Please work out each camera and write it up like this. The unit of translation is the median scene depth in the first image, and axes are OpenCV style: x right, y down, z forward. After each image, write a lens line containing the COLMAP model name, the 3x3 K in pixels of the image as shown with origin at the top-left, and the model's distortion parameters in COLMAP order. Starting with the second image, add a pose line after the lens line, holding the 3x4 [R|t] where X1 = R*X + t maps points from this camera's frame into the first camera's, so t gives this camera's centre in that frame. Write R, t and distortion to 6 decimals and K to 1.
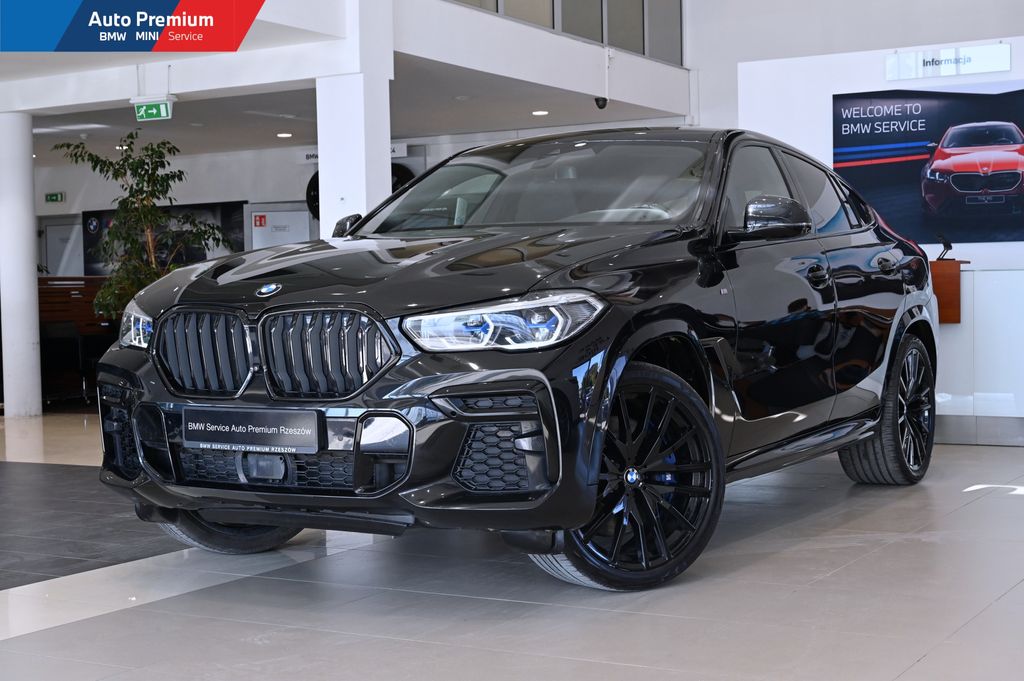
lens RADIAL K [[1566.2, 0, 512.0], [0, 1566.2, 340.5], [0, 0, 1]] dist [0.009978, 0.004350]
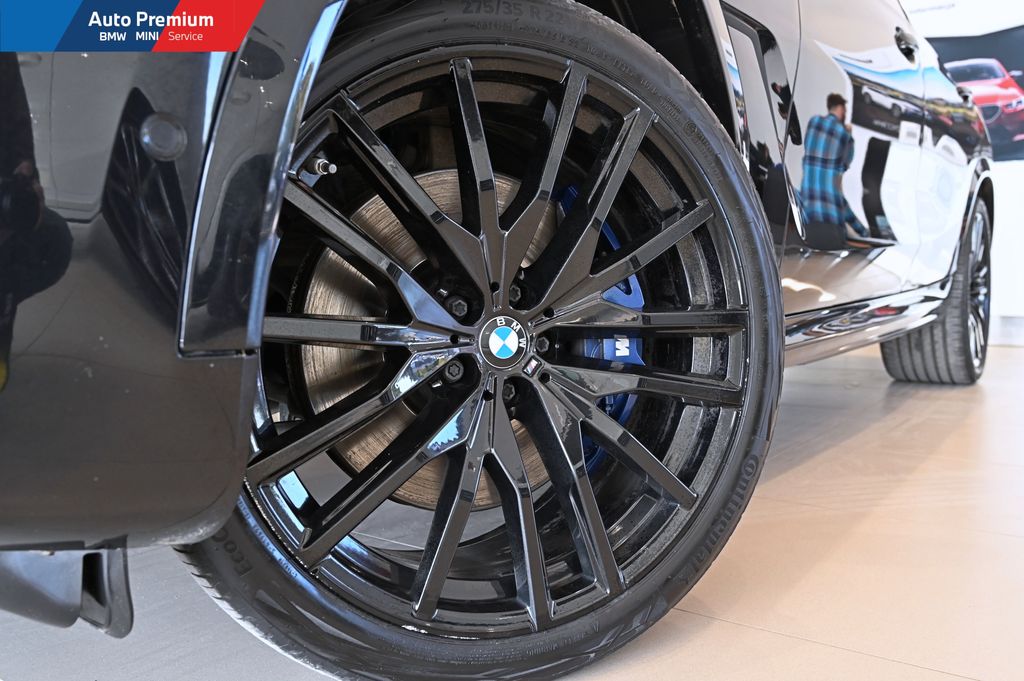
lens RADIAL K [[882.3, 0, 508.4], [0, 882.3, 338.3], [0, 0, 1]] dist [-0.008376, -0.000682]
pose [[0.995405, 0.016485, -0.094328, 0.093056], [-0.012115, 0.998835, 0.046718, 0.076072], [0.094988, -0.045361, 0.994444, 0.800037]]
